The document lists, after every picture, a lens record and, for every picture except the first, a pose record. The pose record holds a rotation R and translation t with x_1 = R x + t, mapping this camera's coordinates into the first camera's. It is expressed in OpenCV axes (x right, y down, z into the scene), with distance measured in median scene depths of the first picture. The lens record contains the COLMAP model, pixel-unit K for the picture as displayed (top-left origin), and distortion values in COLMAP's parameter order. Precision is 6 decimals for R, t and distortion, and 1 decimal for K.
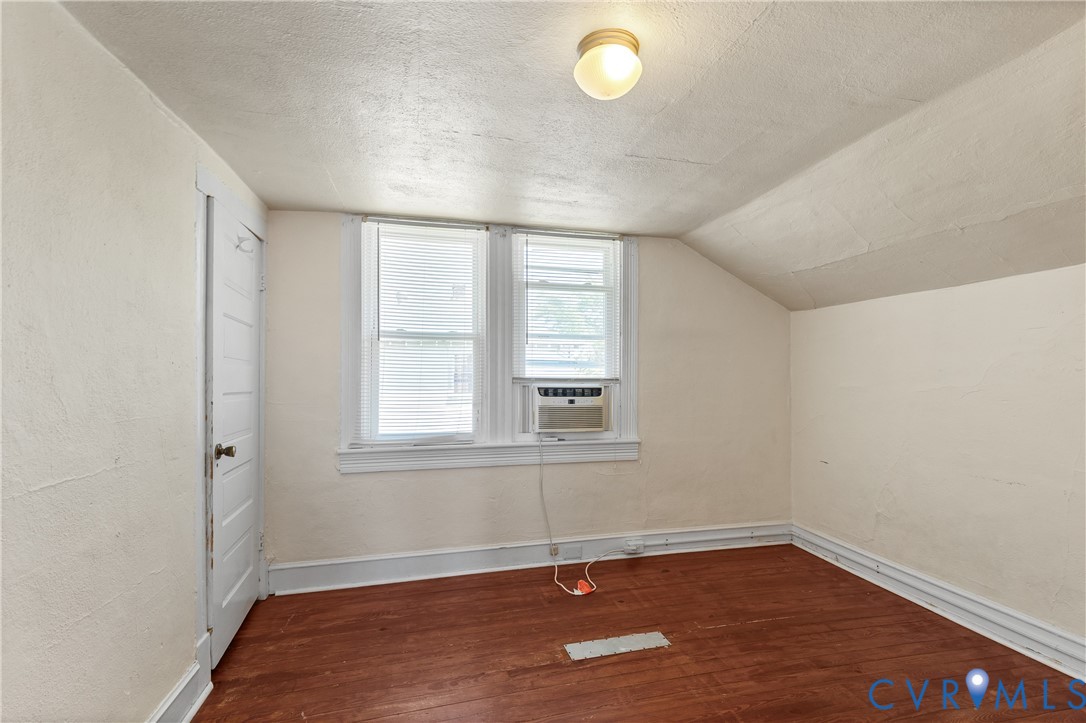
lens RADIAL K [[496.7, 0, 548.7], [0, 496.7, 375.1], [0, 0, 1]] dist [0.003138, -0.000686]
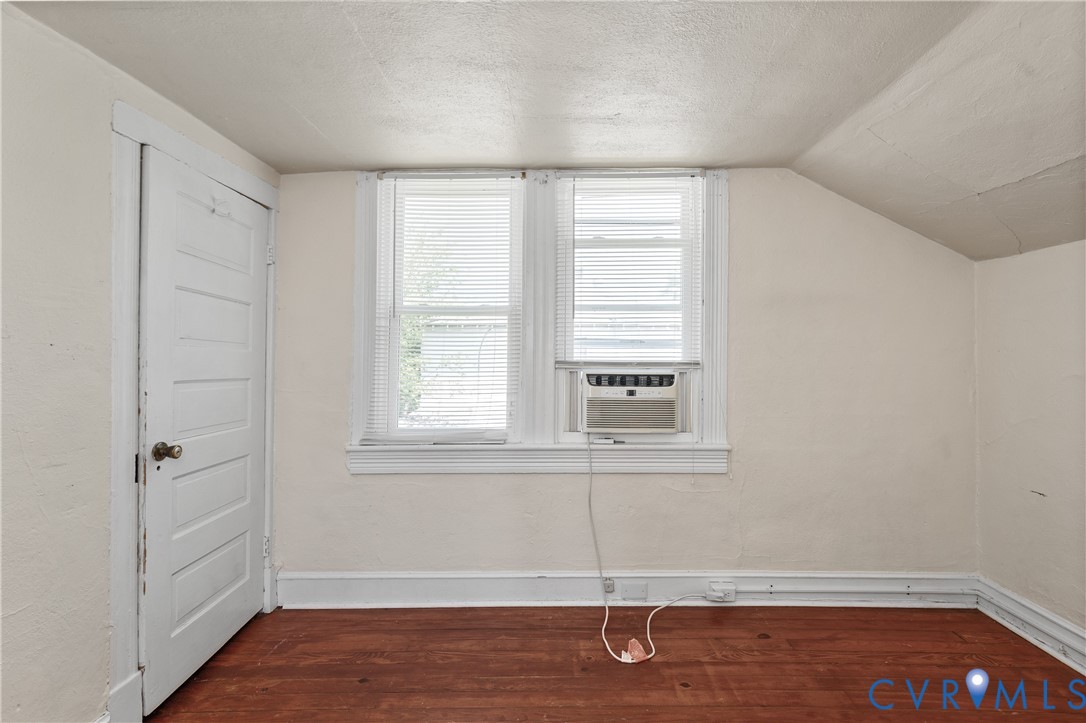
lens RADIAL K [[496.7, 0, 544.0], [0, 496.7, 359.2], [0, 0, 1]] dist [0.003138, -0.000686]
pose [[0.966684, -0.003117, -0.255953, 0.116730], [0.003945, 0.999989, 0.002722, -0.000437], [0.255942, -0.003641, 0.966685, 0.244835]]
